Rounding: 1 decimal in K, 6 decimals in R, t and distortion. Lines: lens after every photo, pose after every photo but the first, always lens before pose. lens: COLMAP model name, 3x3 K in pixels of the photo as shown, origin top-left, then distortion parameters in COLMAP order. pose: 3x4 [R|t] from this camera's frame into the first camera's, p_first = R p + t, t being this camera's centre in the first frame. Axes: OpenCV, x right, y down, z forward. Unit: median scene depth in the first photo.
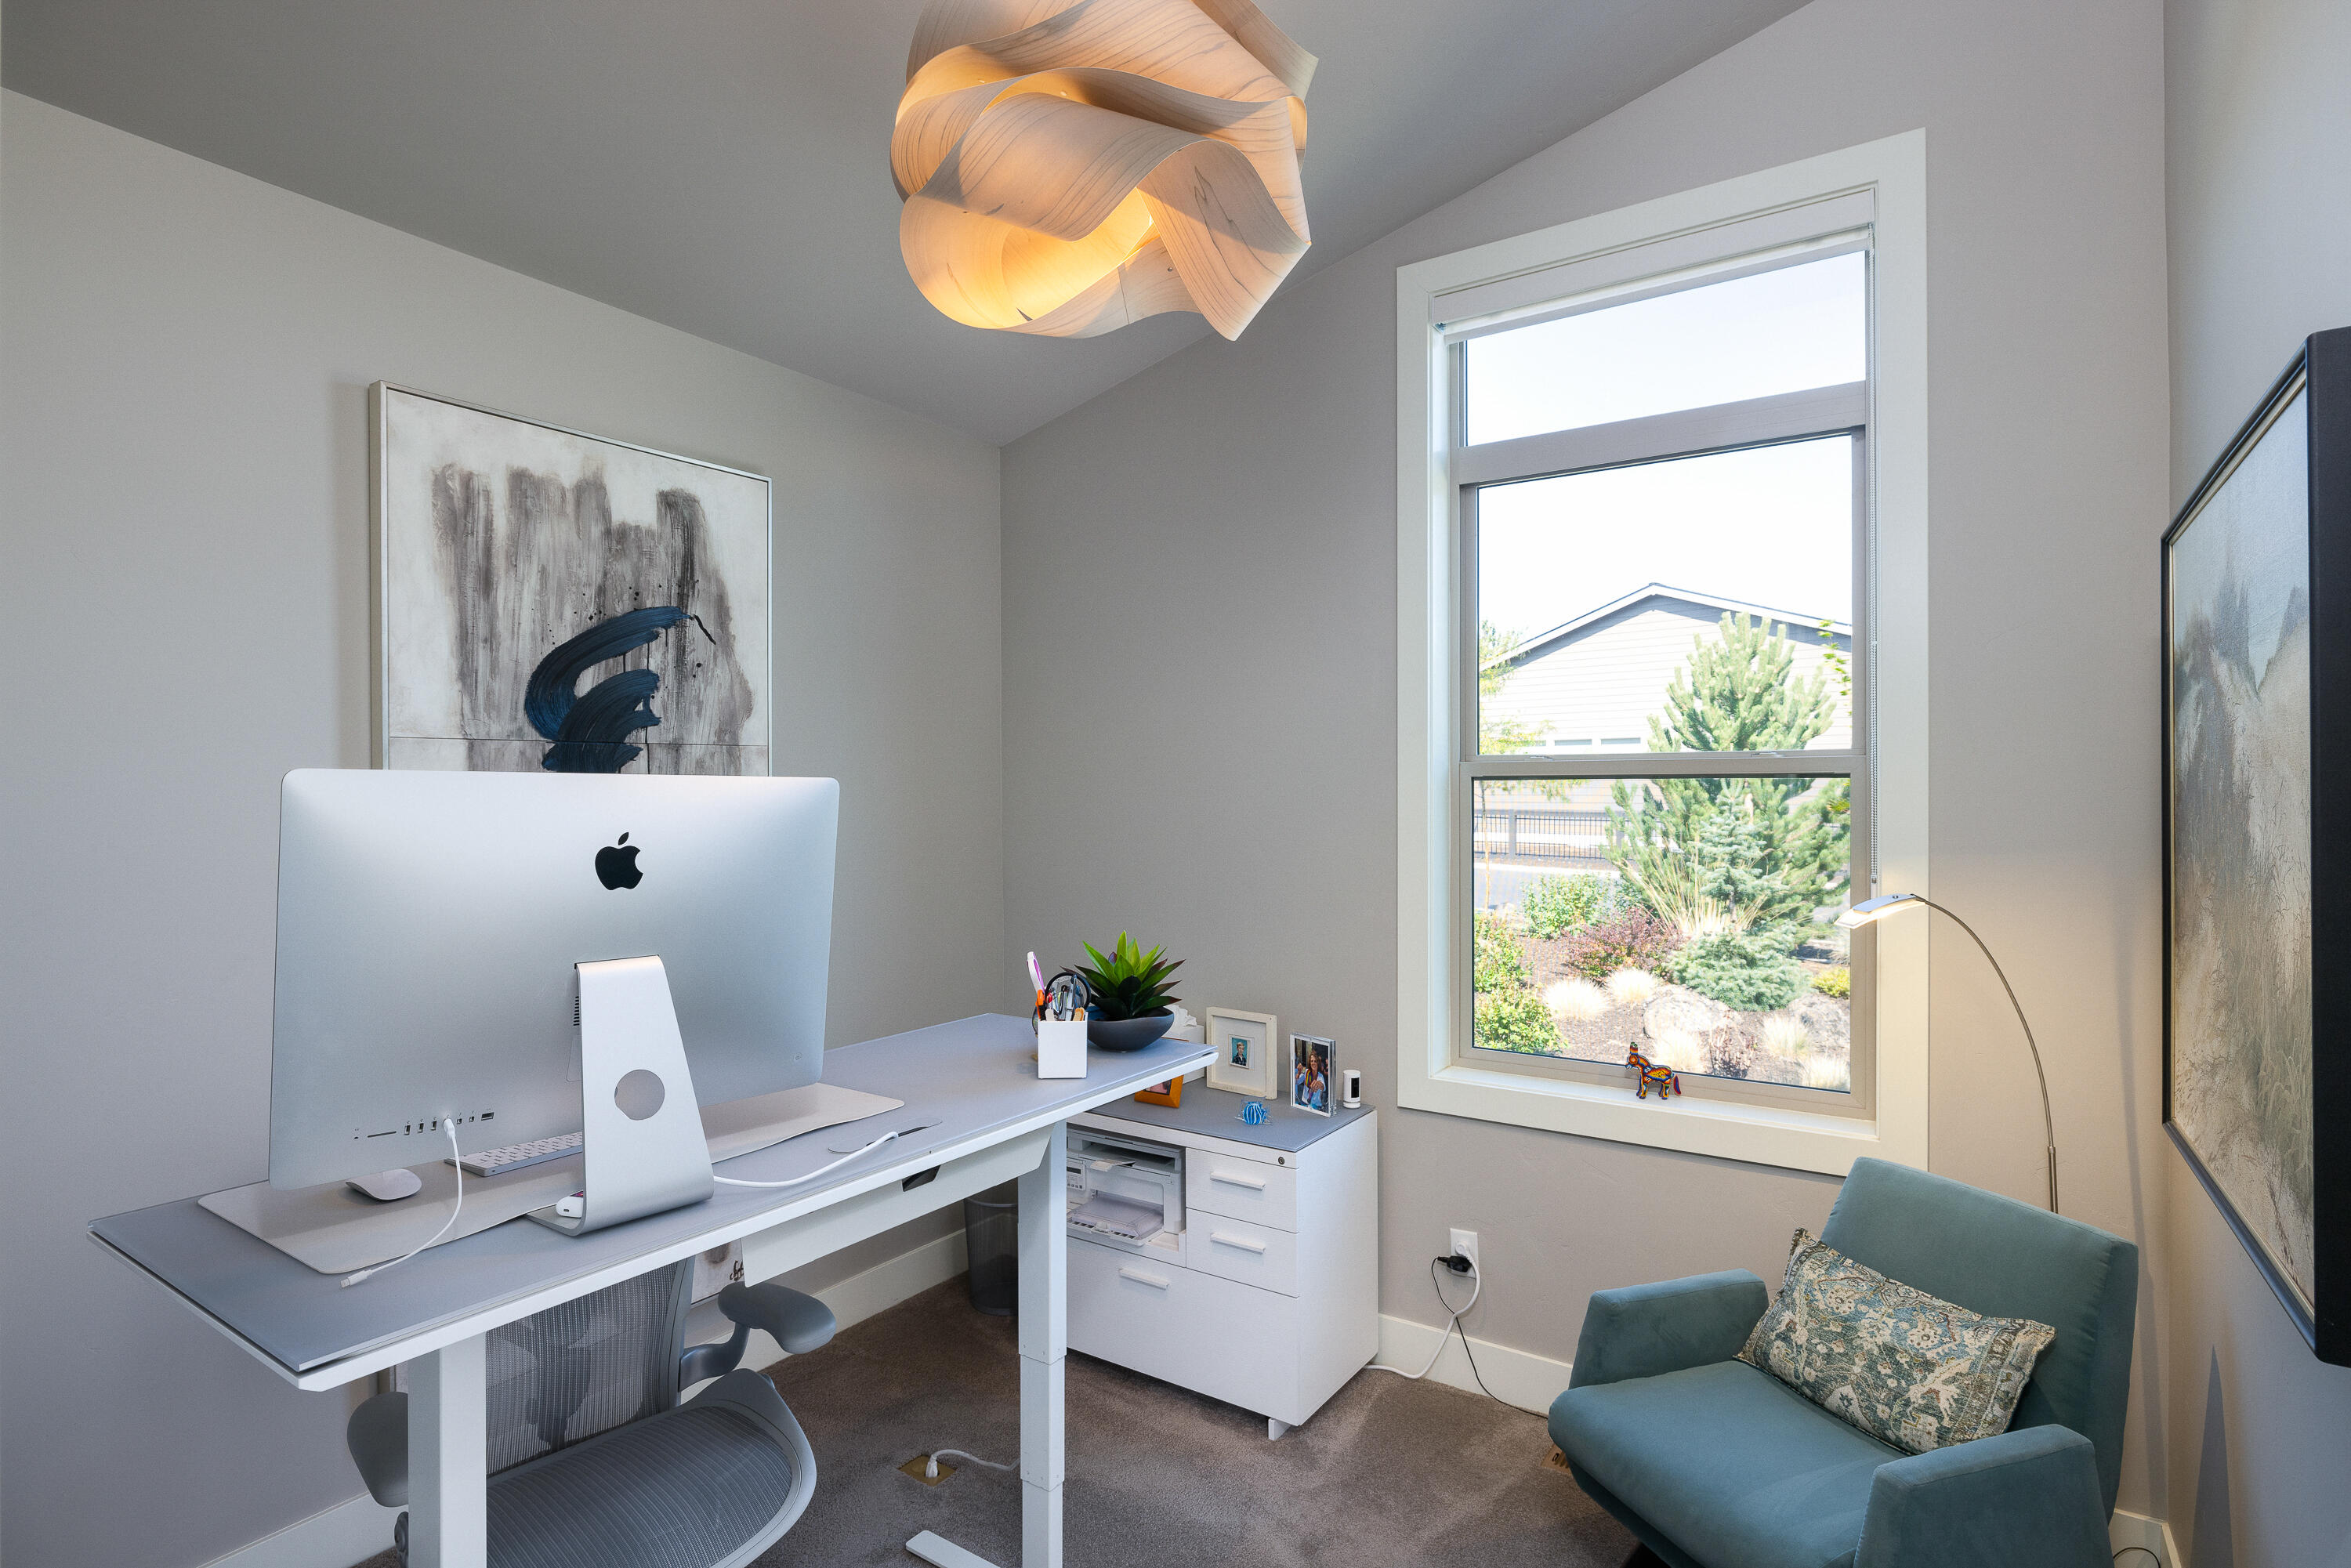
lens RADIAL K [[1156.6, 0, 1173.1], [0, 1156.6, 782.8], [0, 0, 1]] dist [0.001022, 0.000087]
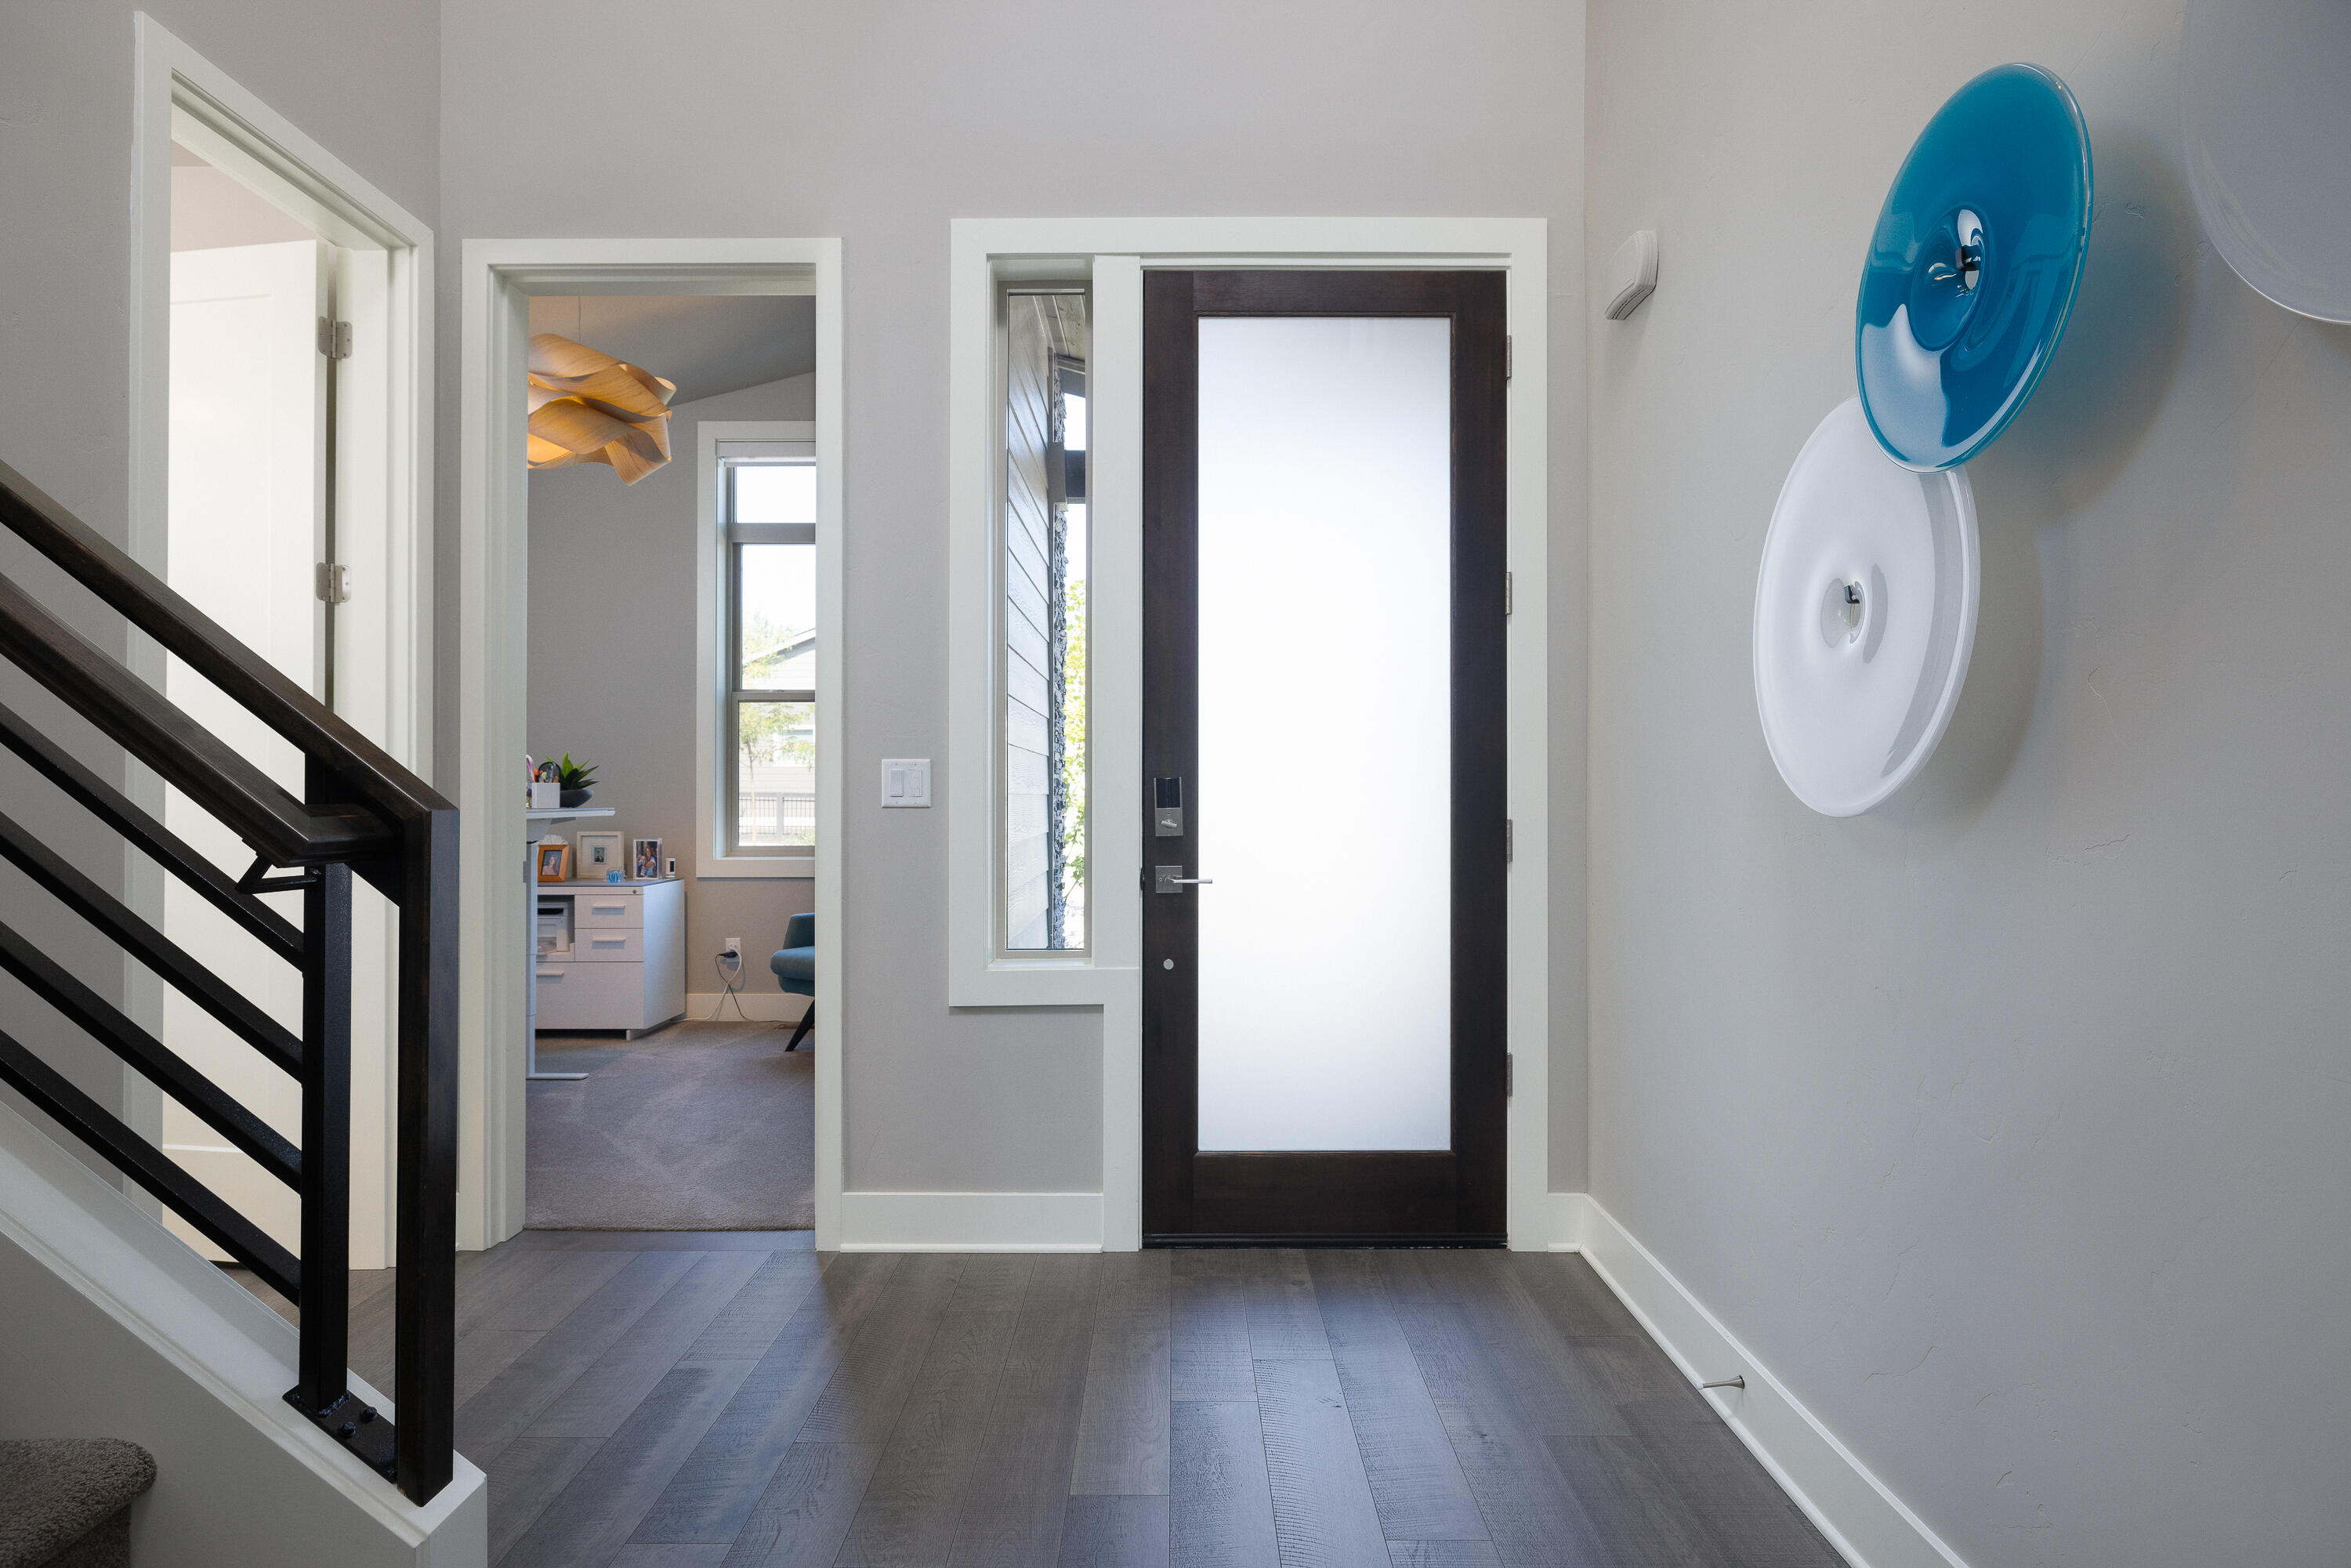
lens RADIAL K [[1278.7, 0, 1181.5], [0, 1278.7, 786.1], [0, 0, 1]] dist [0.002565, 0.000151]
pose [[0.834264, 0.002895, 0.551357, -0.287628], [0.000108, 0.999985, -0.005414, 0.150256], [-0.551365, 0.004576, 0.834252, -1.136876]]
